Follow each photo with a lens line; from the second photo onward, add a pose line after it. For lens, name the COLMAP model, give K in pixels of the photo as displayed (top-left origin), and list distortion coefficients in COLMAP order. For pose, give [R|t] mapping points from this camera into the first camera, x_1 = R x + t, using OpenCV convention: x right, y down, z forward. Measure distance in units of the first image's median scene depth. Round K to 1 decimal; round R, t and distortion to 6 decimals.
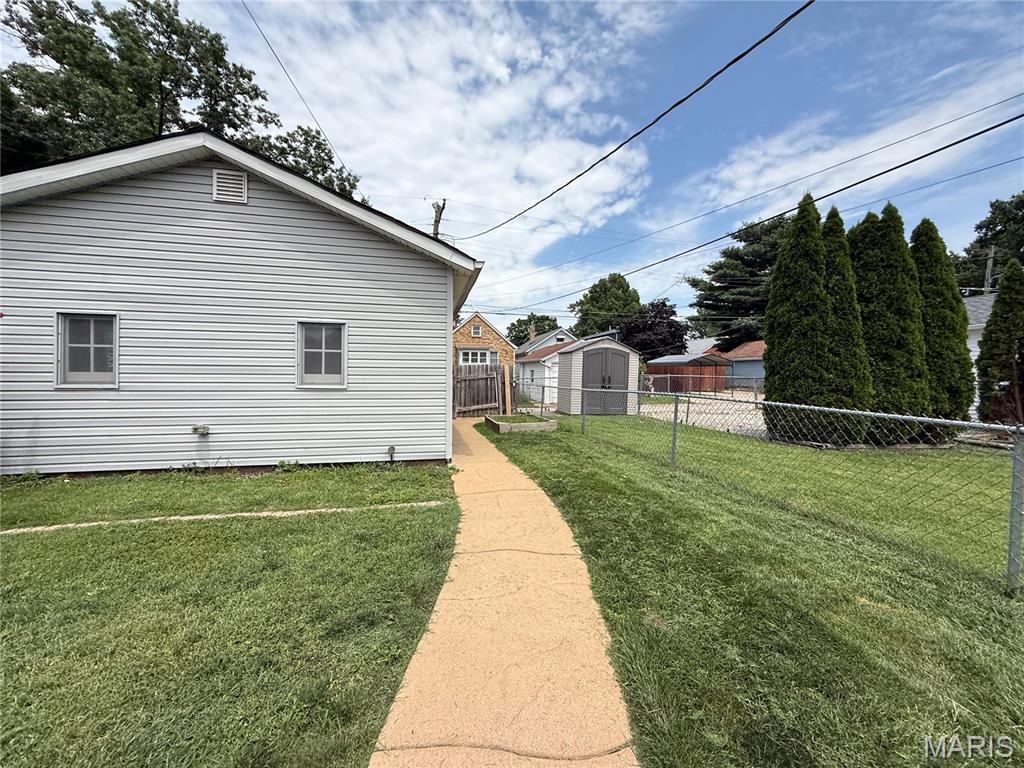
lens RADIAL K [[406.8, 0, 509.1], [0, 406.8, 384.5], [0, 0, 1]] dist [0.002273, -0.000702]
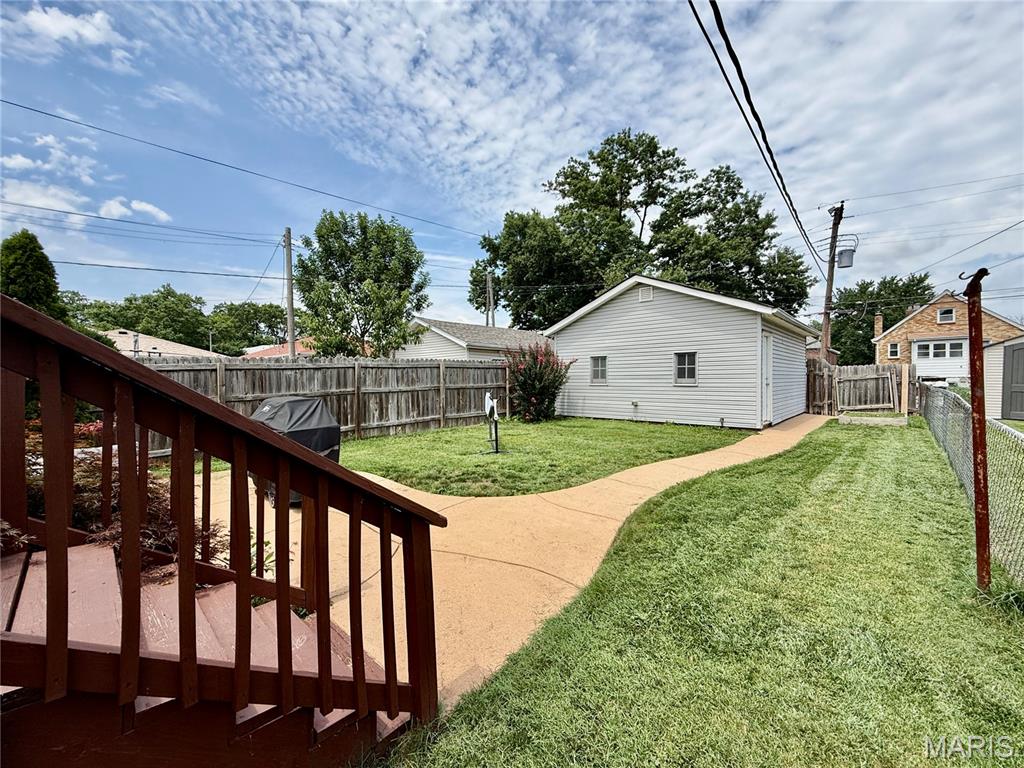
lens RADIAL K [[406.8, 0, 510.3], [0, 406.8, 384.0], [0, 0, 1]] dist [0.002273, -0.000702]
pose [[0.564330, -0.001389, -0.825548, 0.158927], [-0.002358, 0.999992, -0.003295, 0.002294], [0.825546, 0.003806, 0.564322, -0.187404]]
